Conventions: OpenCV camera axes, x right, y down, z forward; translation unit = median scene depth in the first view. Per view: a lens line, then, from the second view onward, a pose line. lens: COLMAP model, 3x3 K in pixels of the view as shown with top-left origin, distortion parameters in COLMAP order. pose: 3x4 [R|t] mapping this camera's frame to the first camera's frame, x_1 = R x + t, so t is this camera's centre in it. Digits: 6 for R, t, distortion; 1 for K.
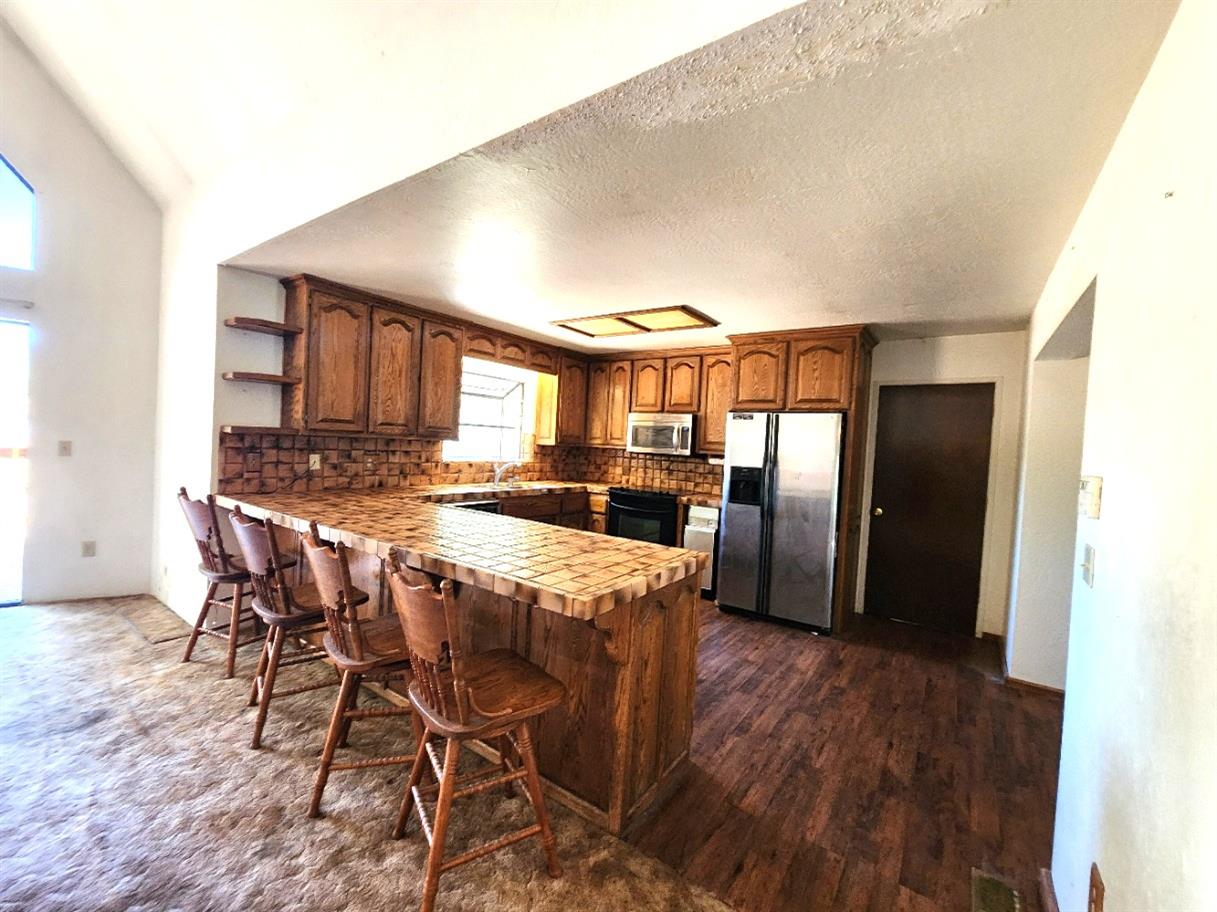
lens RADIAL K [[499.7, 0, 605.4], [0, 499.7, 456.1], [0, 0, 1]] dist [-0.001958, 0.001005]
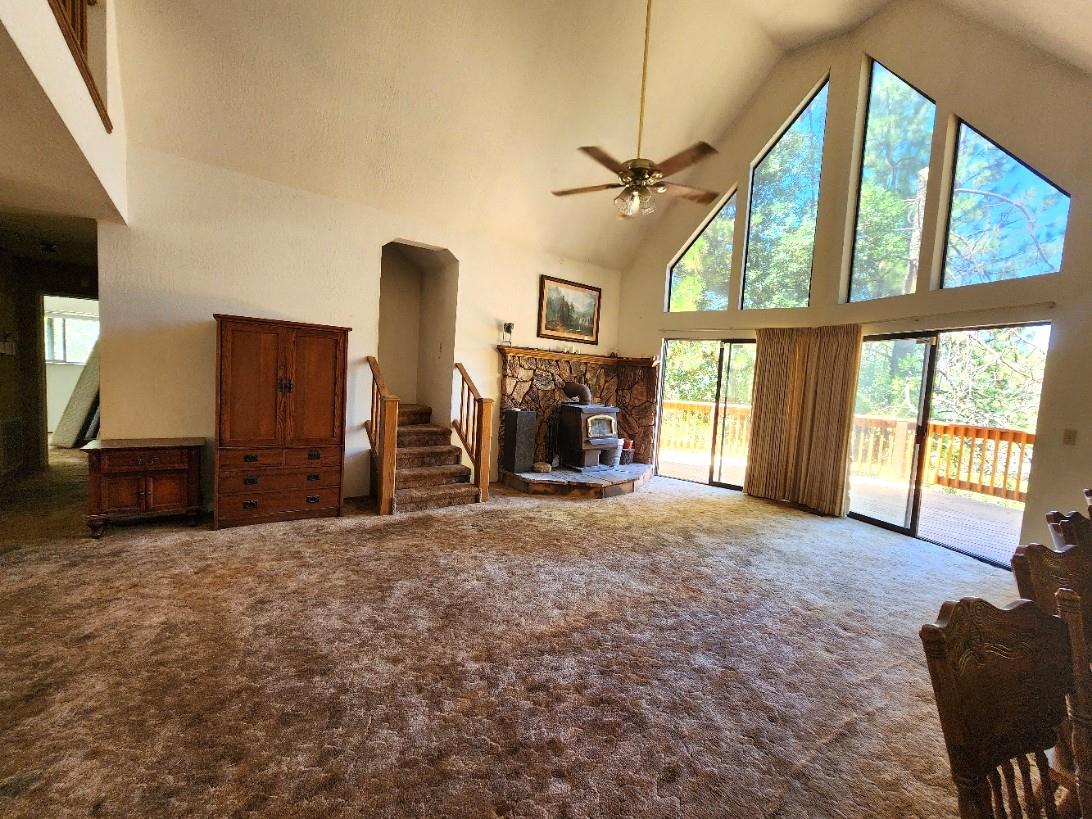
lens RADIAL K [[448.3, 0, 543.1], [0, 448.3, 408.6], [0, 0, 1]] dist [-0.001958, 0.001005]
pose [[-0.306303, -0.008163, -0.951899, 0.122344], [-0.095973, 0.995133, 0.022349, 0.010647], [0.947084, 0.098202, -0.305596, 0.266708]]
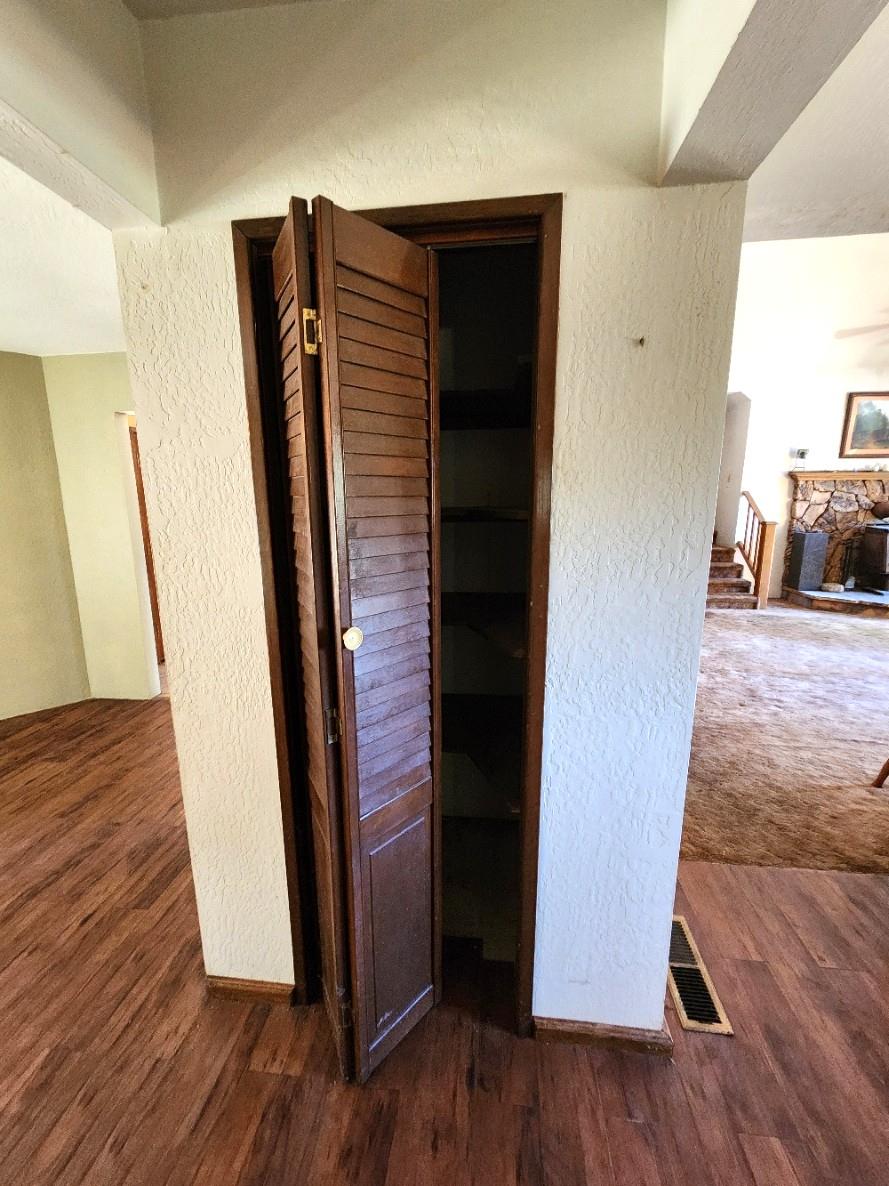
lens RADIAL K [[486.9, 0, 445.6], [0, 486.9, 589.3], [0, 0, 1]] dist [-0.001958, 0.001005]
pose [[-0.873099, 0.043780, -0.485572, 0.737722], [-0.052625, 0.981678, 0.183134, 0.007622], [0.484694, 0.185448, -0.854799, 0.650443]]
